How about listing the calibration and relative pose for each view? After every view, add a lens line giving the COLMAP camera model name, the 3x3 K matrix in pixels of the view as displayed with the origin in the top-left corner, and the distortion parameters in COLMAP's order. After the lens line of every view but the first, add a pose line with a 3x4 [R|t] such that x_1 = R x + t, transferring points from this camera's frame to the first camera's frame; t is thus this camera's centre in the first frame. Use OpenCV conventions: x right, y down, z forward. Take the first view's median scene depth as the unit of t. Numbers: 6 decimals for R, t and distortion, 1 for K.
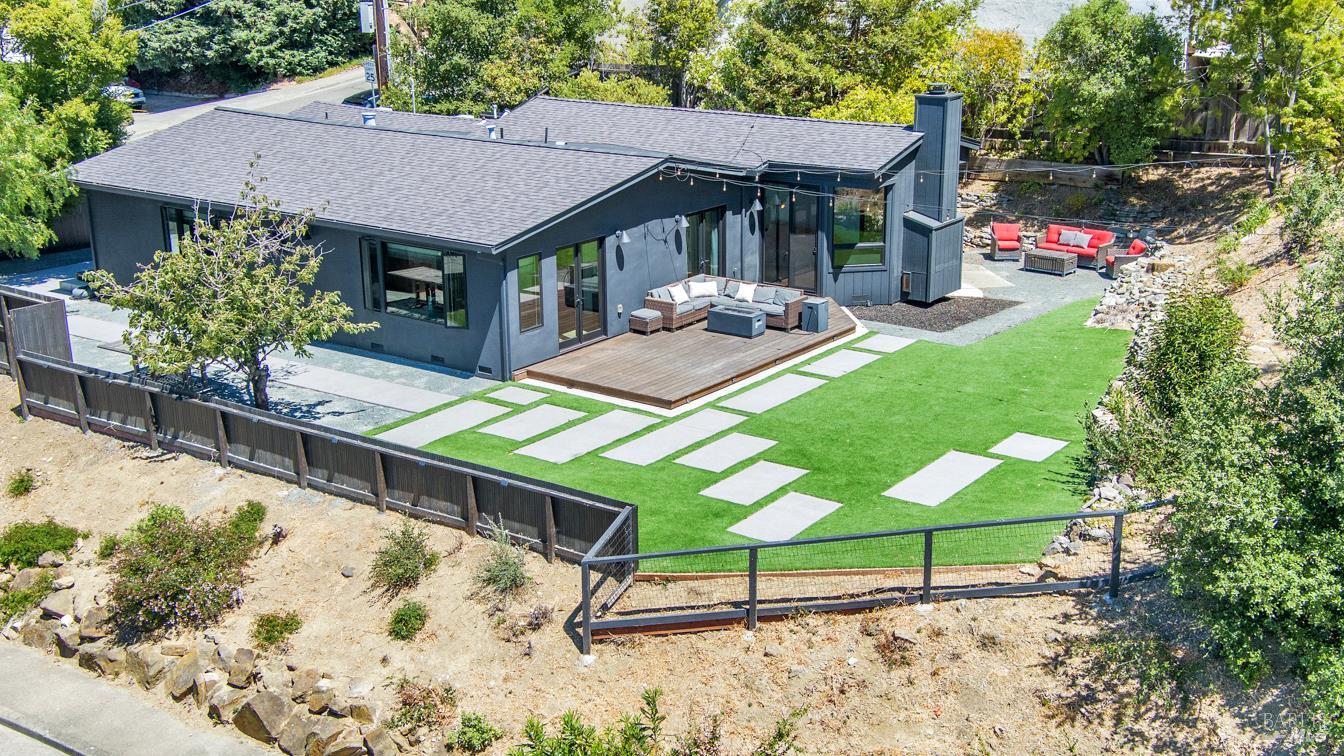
lens RADIAL K [[1534.2, 0, 668.8], [0, 1534.2, 382.9], [0, 0, 1]] dist [0.163763, 0.000000]
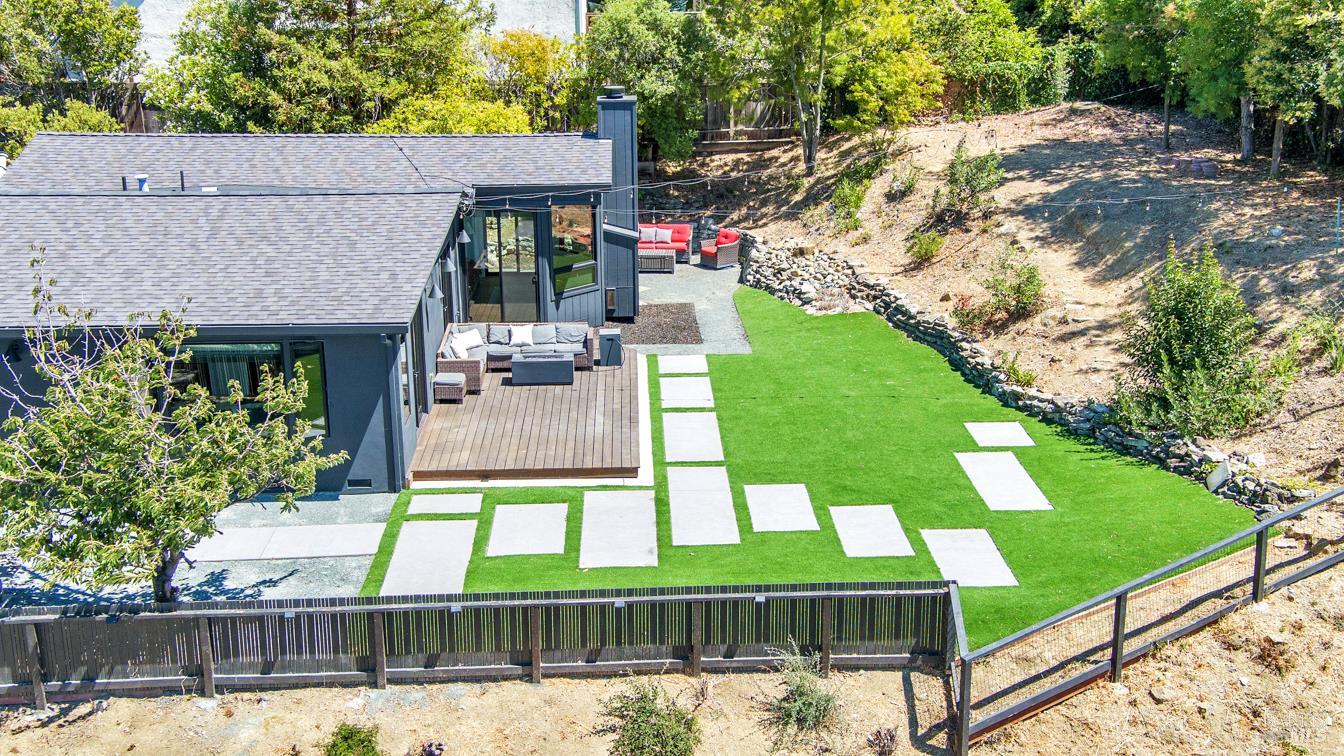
lens RADIAL K [[1534.2, 0, 674.2], [0, 1534.2, 379.4], [0, 0, 1]] dist [0.163763, 0.000000]
pose [[0.785062, -0.179091, 0.592962, -0.492966], [0.178766, 0.982065, 0.059930, -0.086263], [-0.593060, 0.058953, 0.802997, 0.295487]]
